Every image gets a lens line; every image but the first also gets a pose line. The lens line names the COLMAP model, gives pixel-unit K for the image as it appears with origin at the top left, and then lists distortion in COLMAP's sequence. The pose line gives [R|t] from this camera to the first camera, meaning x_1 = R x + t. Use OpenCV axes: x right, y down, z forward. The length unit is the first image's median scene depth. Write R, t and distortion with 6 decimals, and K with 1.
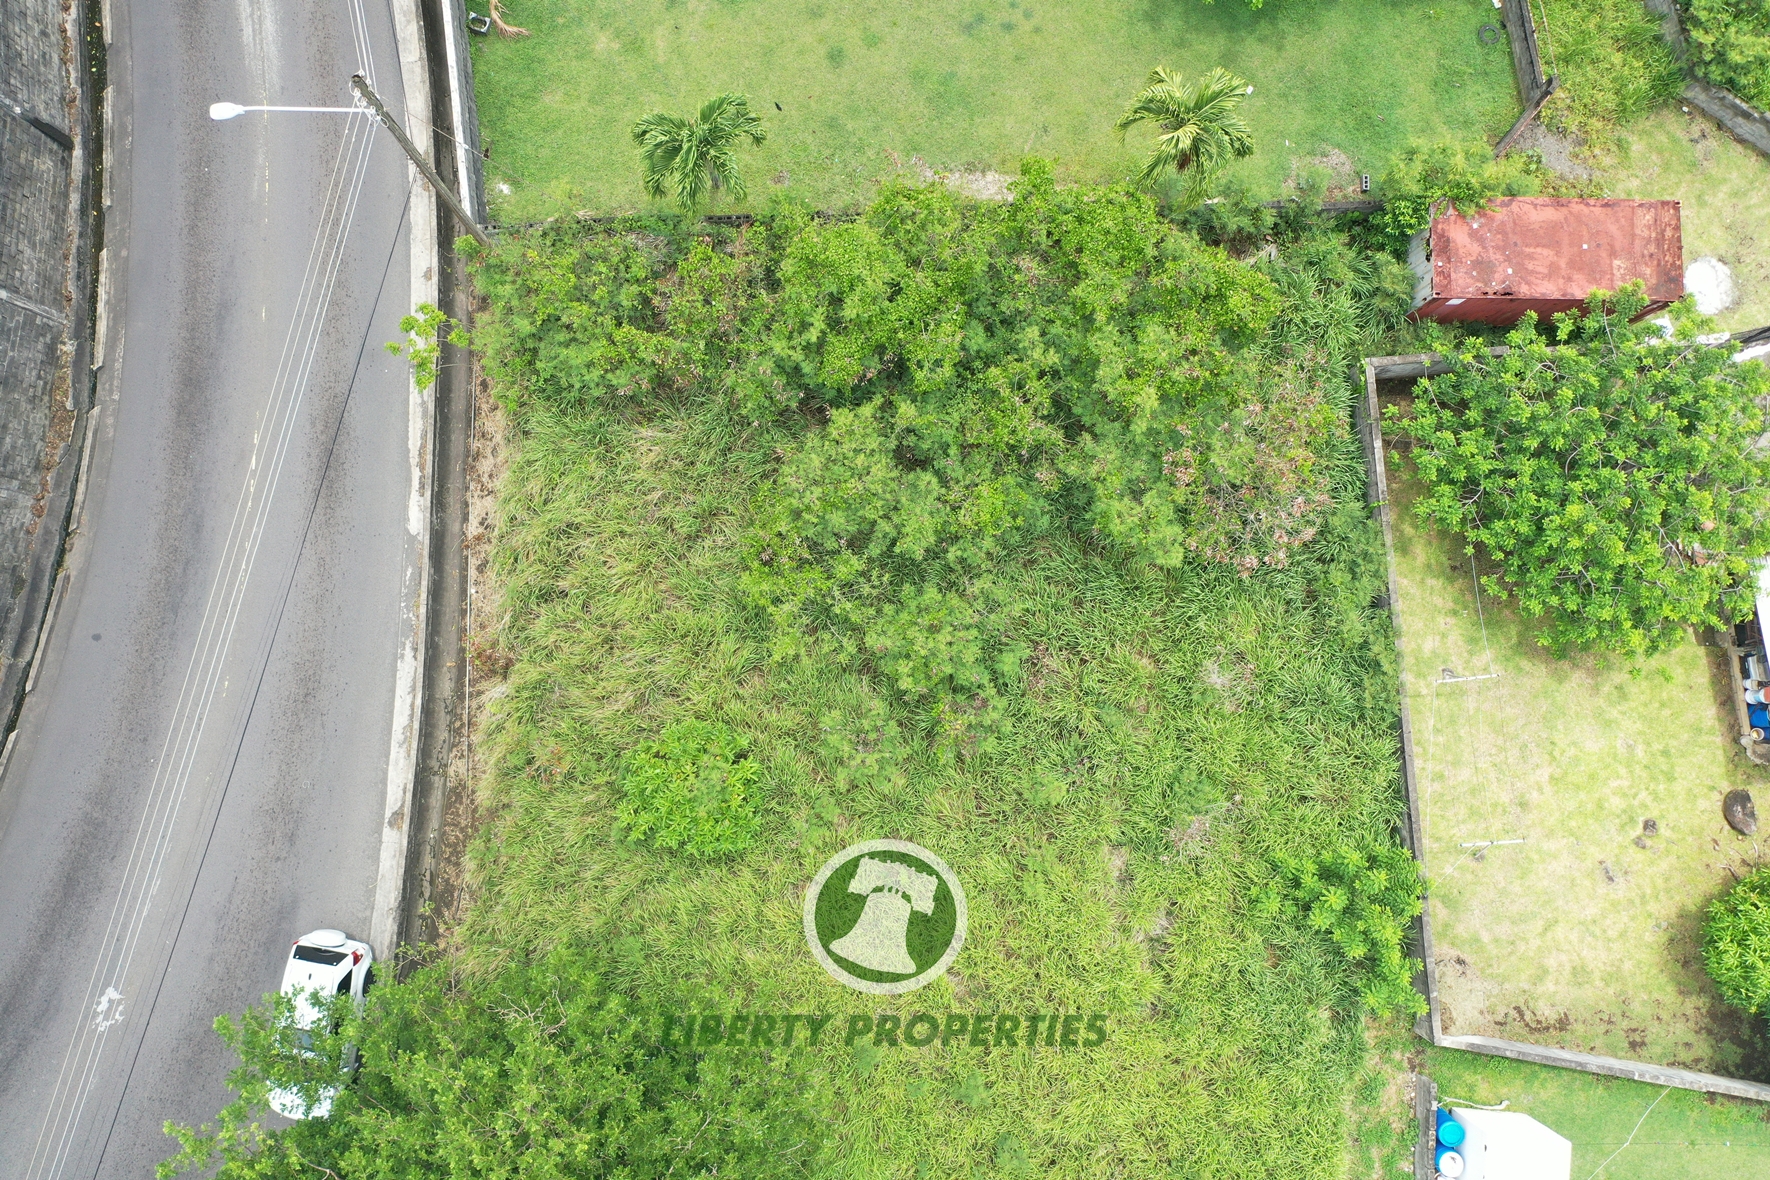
lens RADIAL K [[1395.9, 0, 879.2], [0, 1395.9, 598.1], [0, 0, 1]] dist [-0.004877, 0.005903]
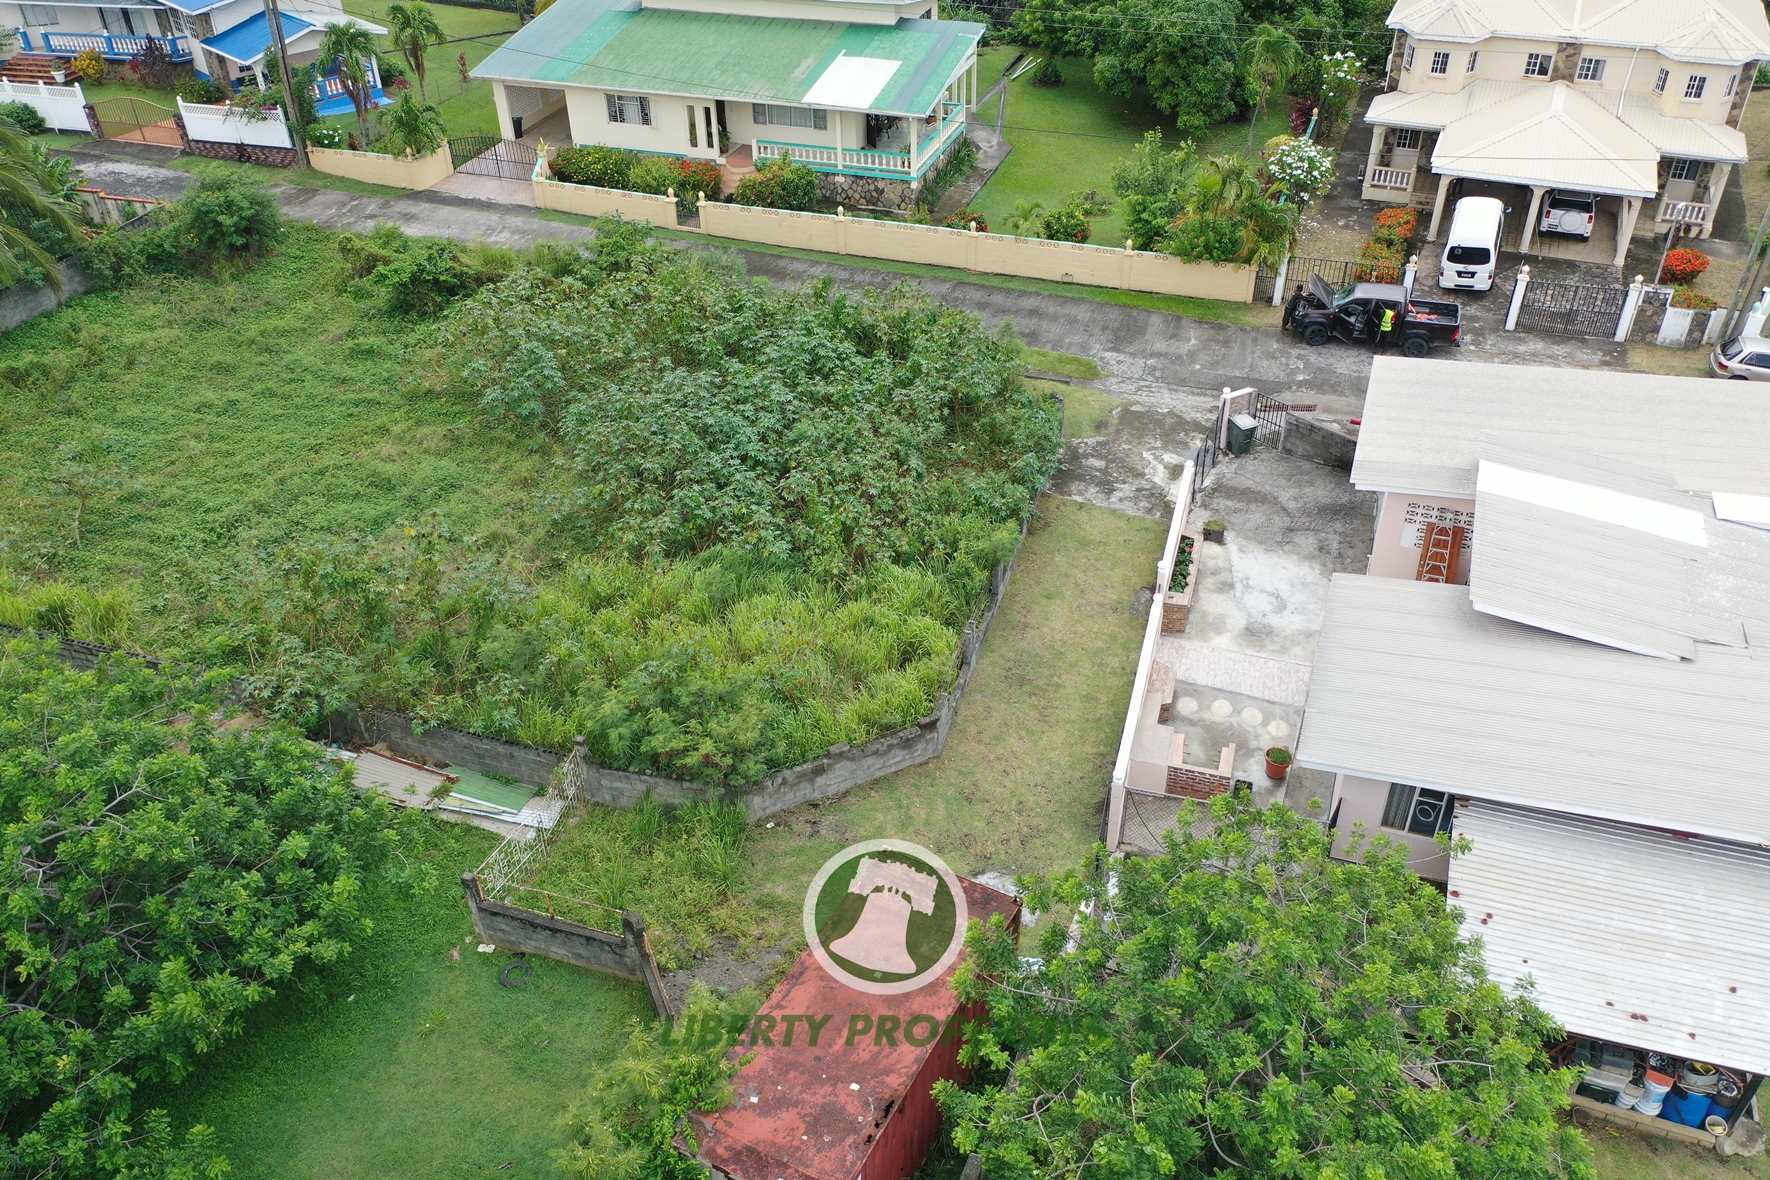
lens RADIAL K [[1395.9, 0, 887.4], [0, 1395.9, 581.2], [0, 0, 1]] dist [-0.004877, 0.005903]
pose [[0.463188, -0.513838, 0.722099, 0.154051], [0.884111, 0.324603, -0.336125, -0.098372], [-0.061682, 0.794105, 0.604642, 0.490457]]
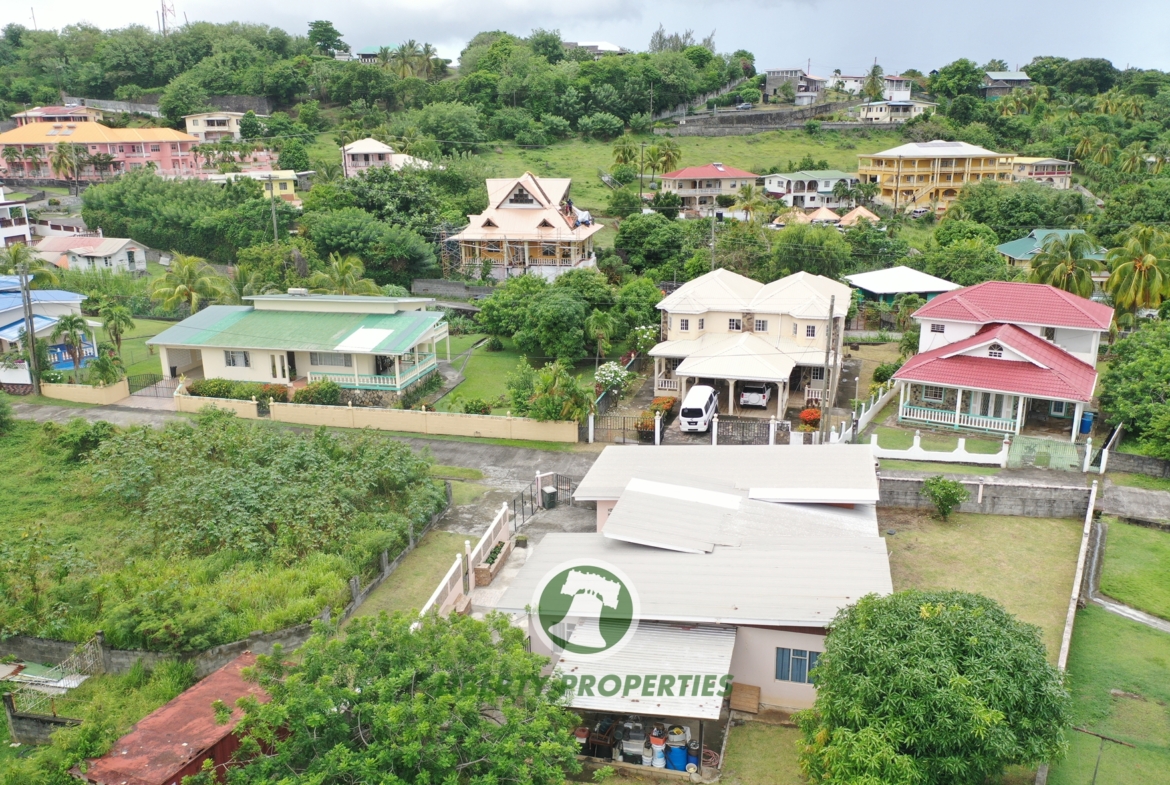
lens RADIAL K [[922.7, 0, 588.6], [0, 922.7, 388.9], [0, 0, 1]] dist [-0.004877, 0.005903]
pose [[0.359990, -0.242611, 0.900859, 0.008108], [0.930304, 0.166111, -0.327021, 0.222525], [-0.070304, 0.955797, 0.285500, 0.527902]]
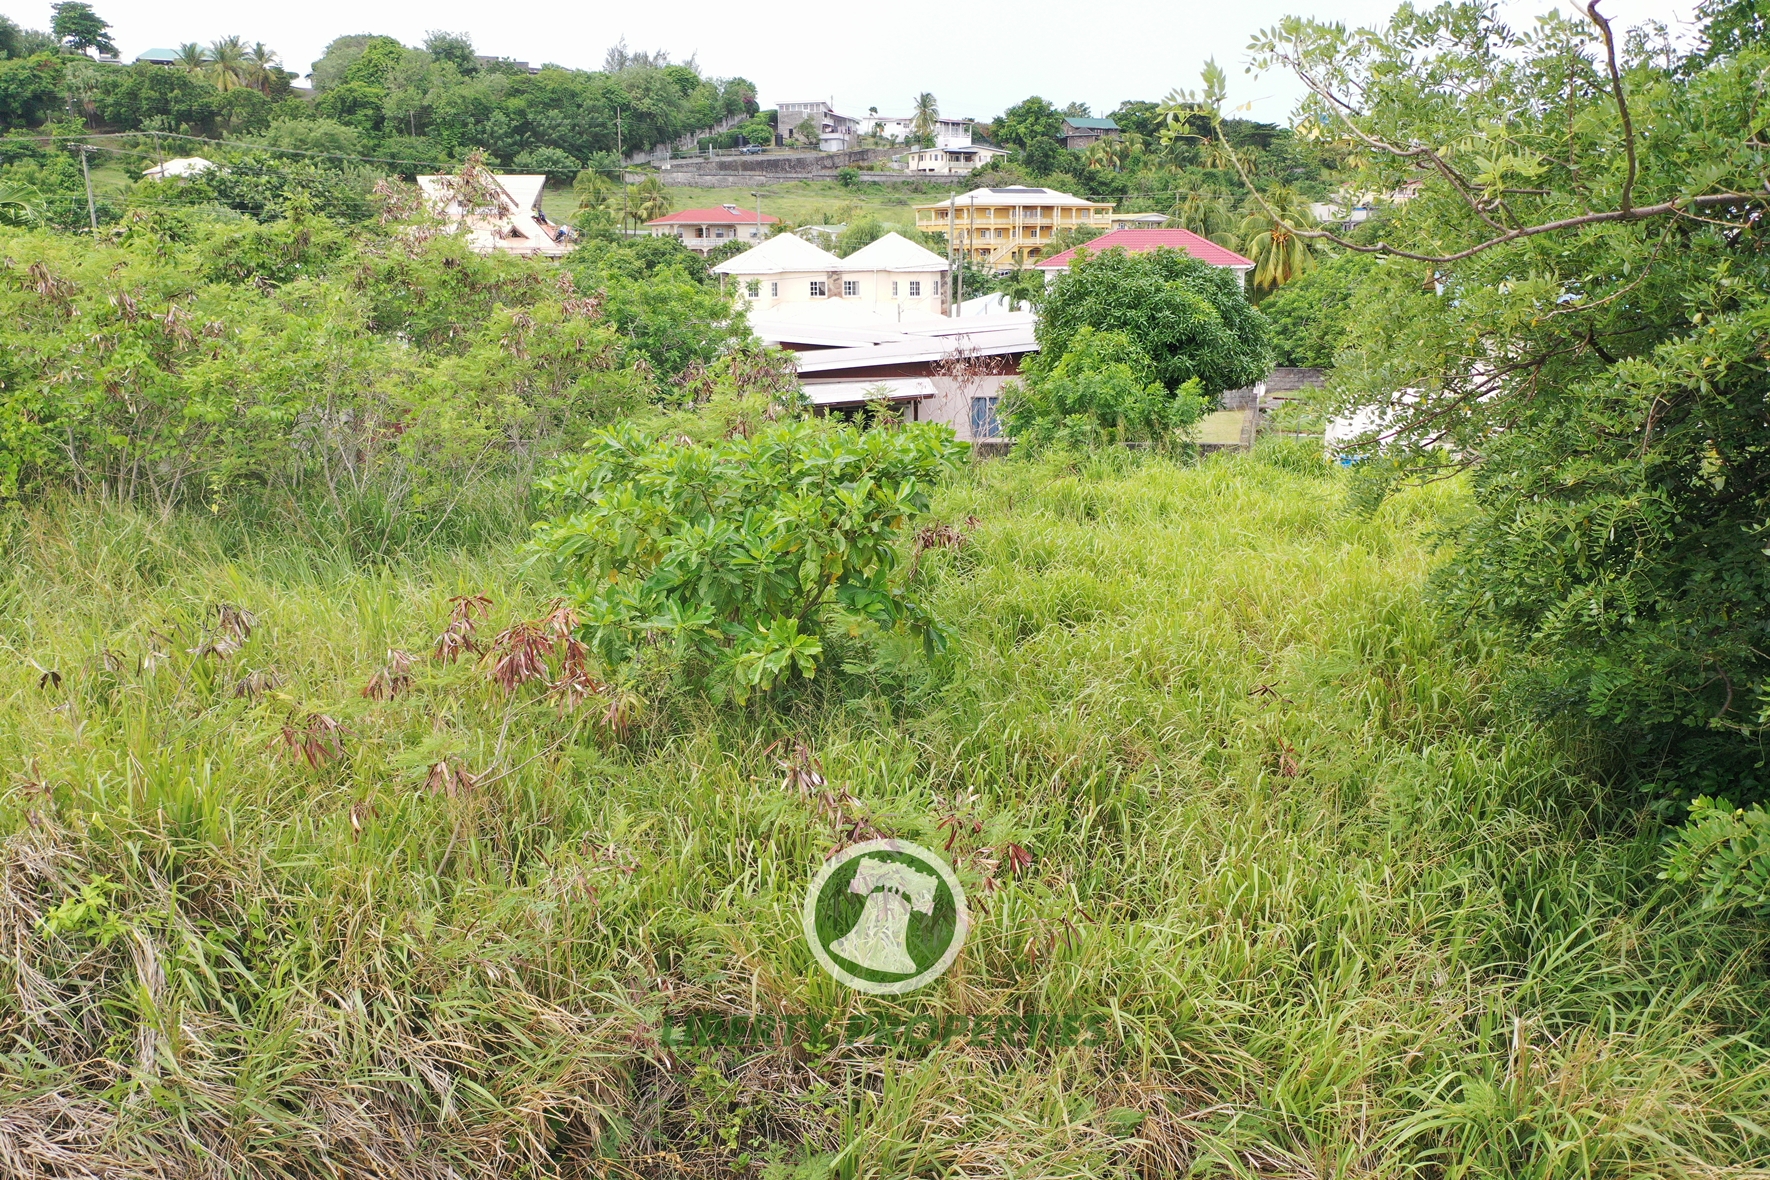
lens RADIAL K [[1395.9, 0, 886.3], [0, 1395.9, 587.8], [0, 0, 1]] dist [-0.004877, 0.005903]
pose [[0.093949, -0.221703, 0.970578, -0.418740], [0.992920, 0.092046, -0.075086, 0.173933], [-0.072691, 0.970760, 0.228781, 0.896492]]
